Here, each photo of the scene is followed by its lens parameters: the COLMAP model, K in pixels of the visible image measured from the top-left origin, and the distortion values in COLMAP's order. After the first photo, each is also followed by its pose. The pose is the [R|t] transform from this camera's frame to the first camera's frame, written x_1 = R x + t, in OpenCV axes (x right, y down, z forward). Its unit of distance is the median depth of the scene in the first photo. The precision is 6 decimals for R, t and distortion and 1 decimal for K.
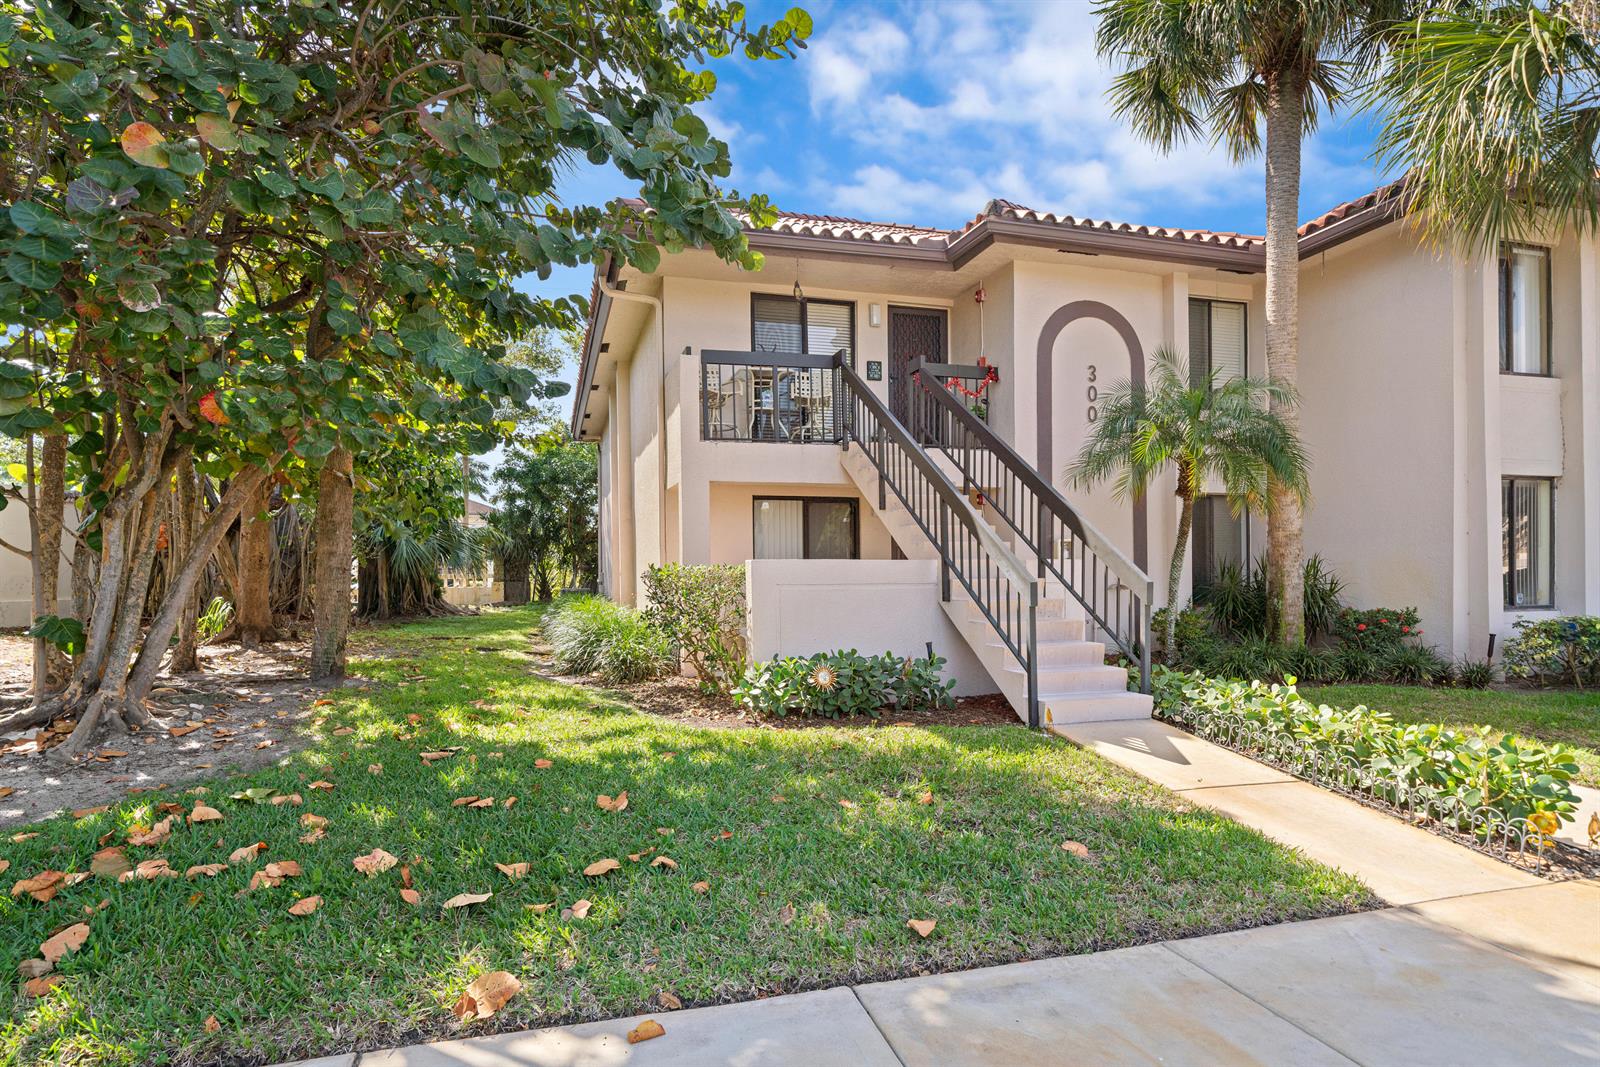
lens RADIAL K [[896.6, 0, 792.1], [0, 896.6, 539.4], [0, 0, 1]] dist [0.009212, 0.000833]
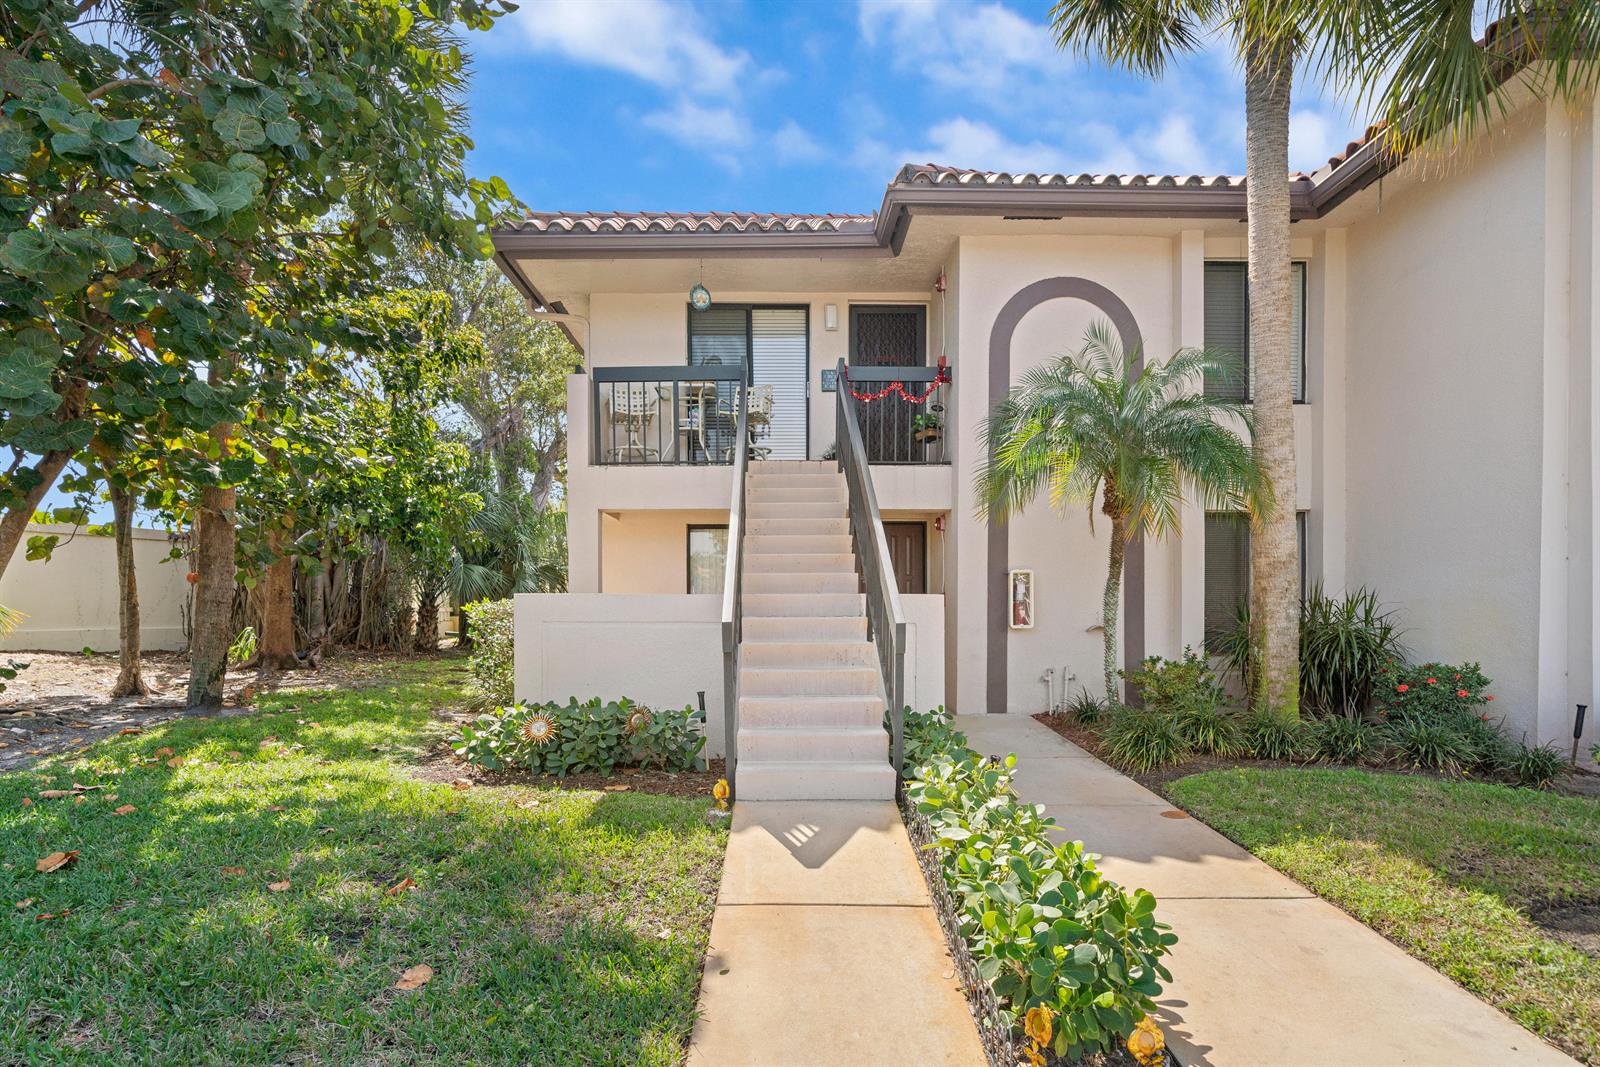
lens RADIAL K [[896.6, 0, 847.8], [0, 896.6, 586.8], [0, 0, 1]] dist [0.009212, 0.000833]
pose [[0.960818, -0.000072, -0.277178, 0.377821], [0.003492, 0.999924, 0.011847, 0.004600], [0.277156, -0.012351, 0.960745, 0.165269]]
